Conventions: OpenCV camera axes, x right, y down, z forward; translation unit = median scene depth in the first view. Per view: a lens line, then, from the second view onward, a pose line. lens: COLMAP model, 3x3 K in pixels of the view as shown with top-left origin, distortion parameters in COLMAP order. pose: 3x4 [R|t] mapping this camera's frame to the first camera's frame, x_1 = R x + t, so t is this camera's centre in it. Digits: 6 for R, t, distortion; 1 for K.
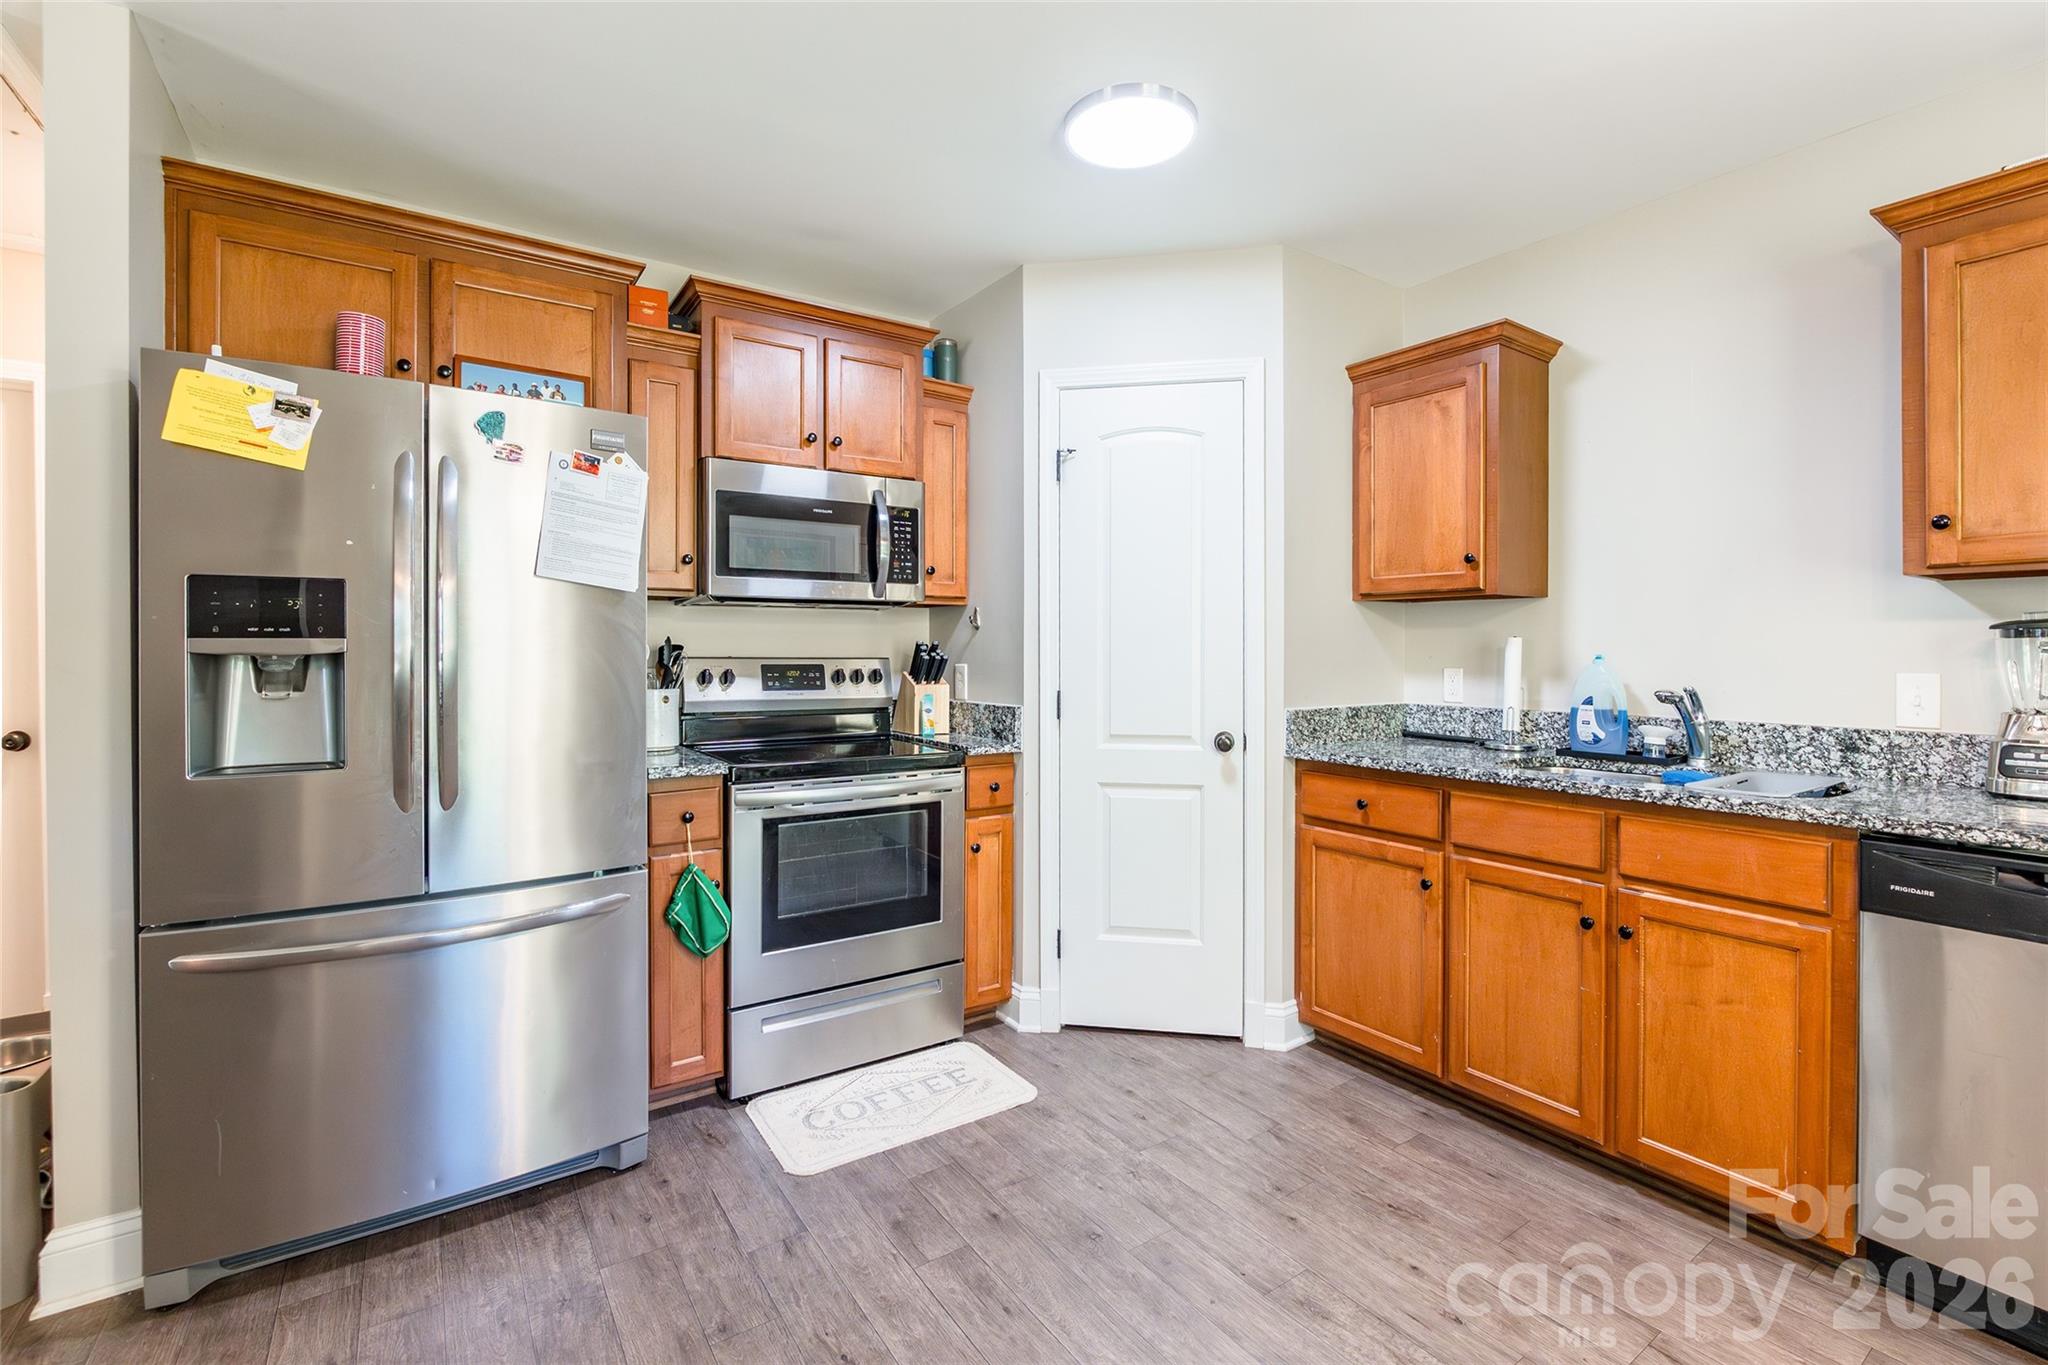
lens RADIAL K [[972.3, 0, 996.2], [0, 972.3, 655.2], [0, 0, 1]] dist [-0.007243, 0.001070]
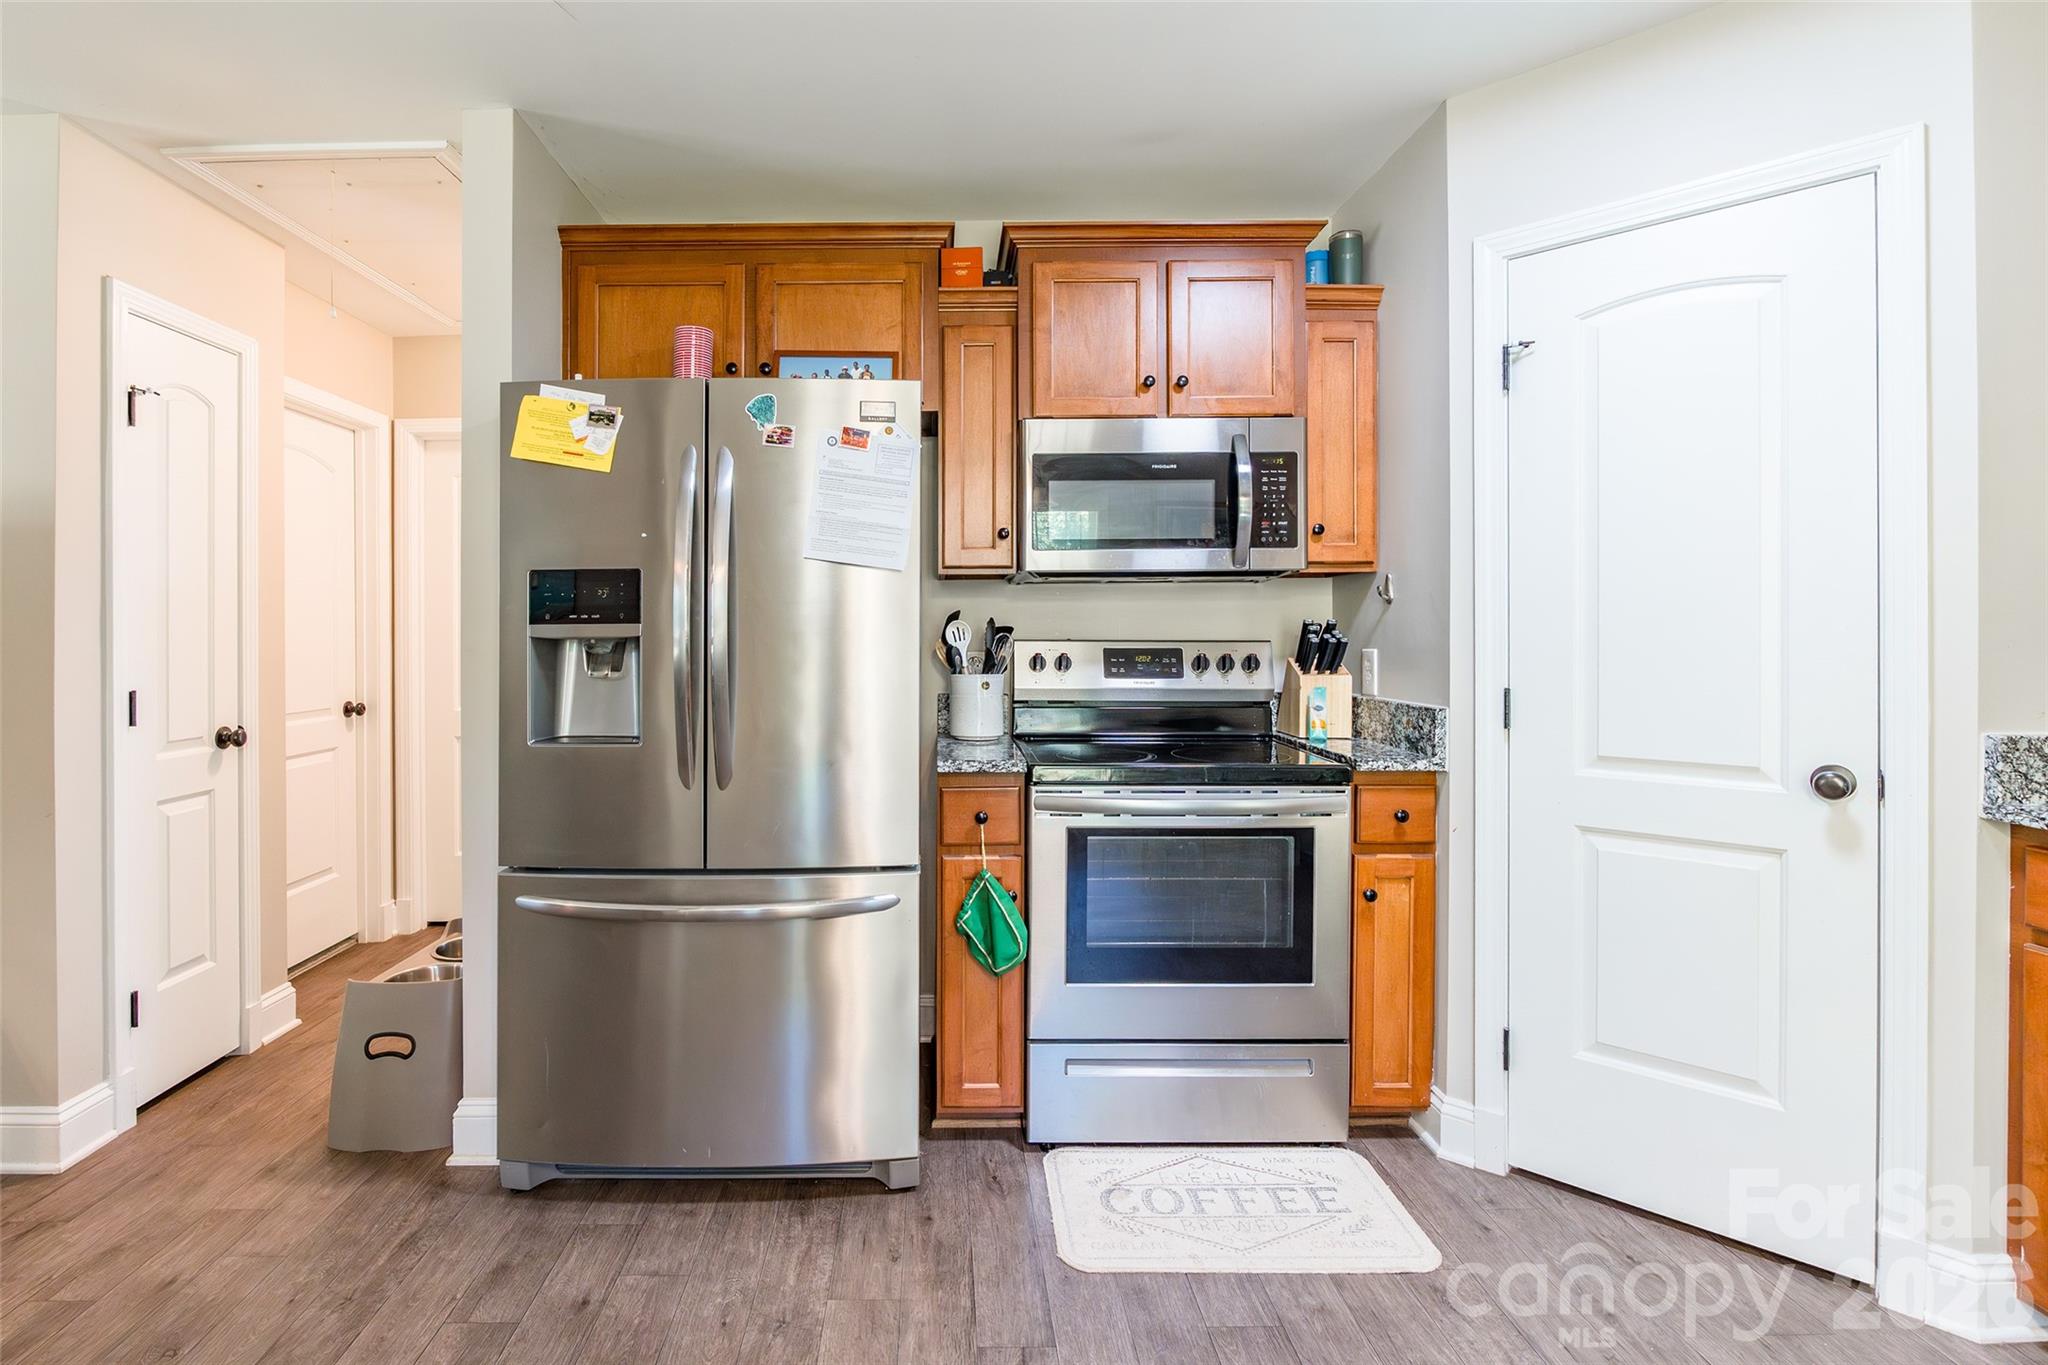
lens RADIAL K [[972.3, 0, 836.4], [0, 972.3, 634.7], [0, 0, 1]] dist [-0.007243, 0.001070]
pose [[0.806123, -0.002603, -0.591742, 0.103388], [0.001293, 0.999996, -0.002637, -0.001085], [0.591746, 0.001360, 0.806123, 0.175966]]
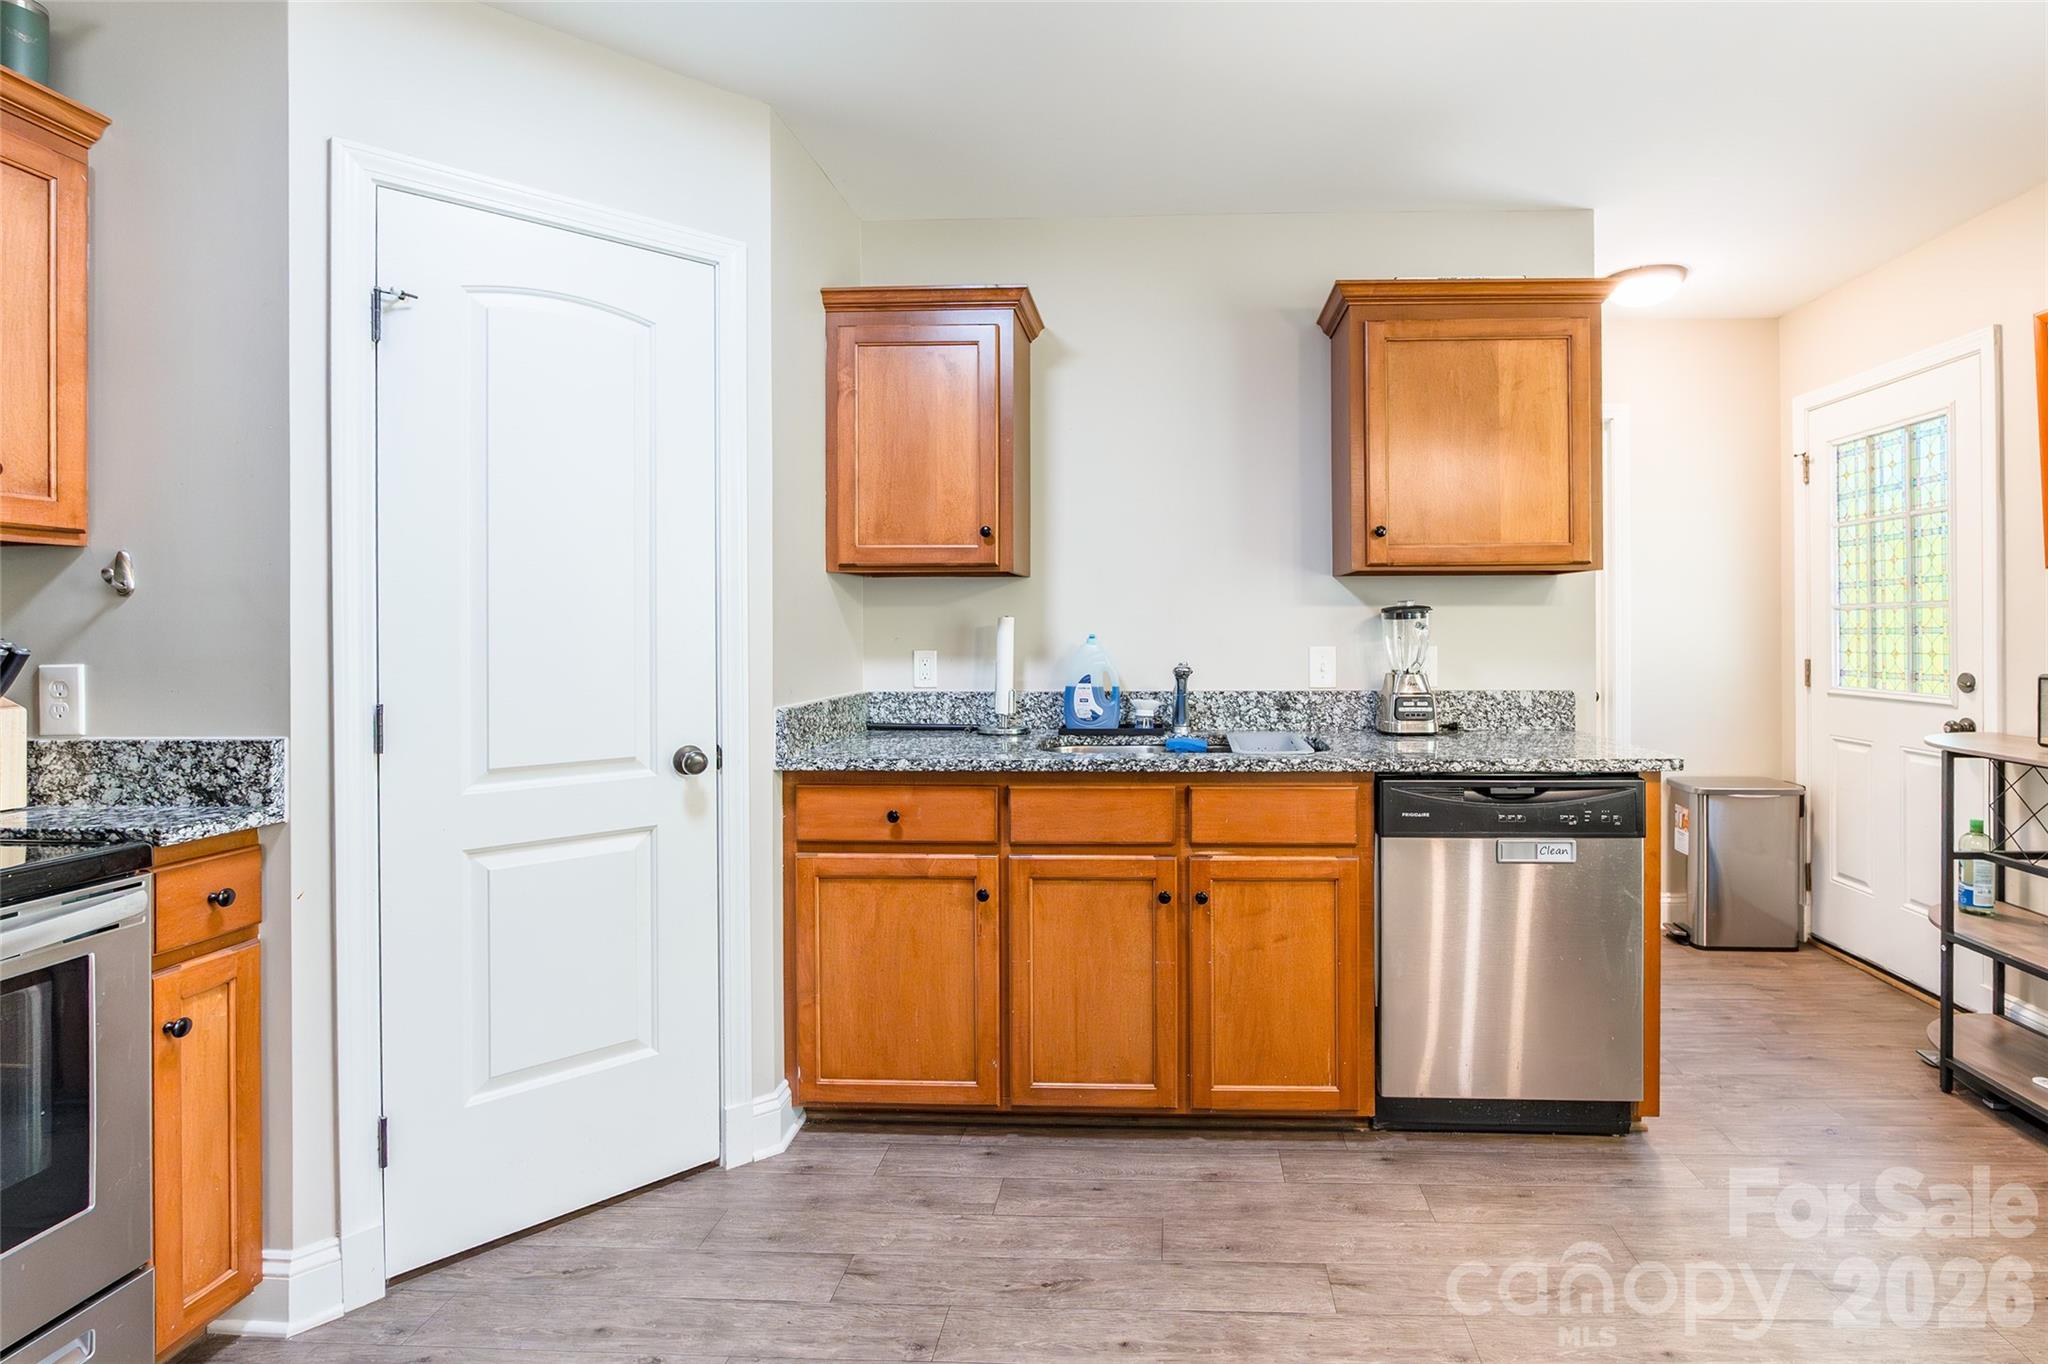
lens RADIAL K [[972.3, 0, 1246.5], [0, 972.3, 627.8], [0, 0, 1]] dist [-0.007243, 0.001070]
pose [[0.541067, -0.003648, 0.840971, -0.162619], [0.008963, 0.999959, -0.001429, -0.004247], [-0.840931, 0.008310, 0.541078, 0.297156]]
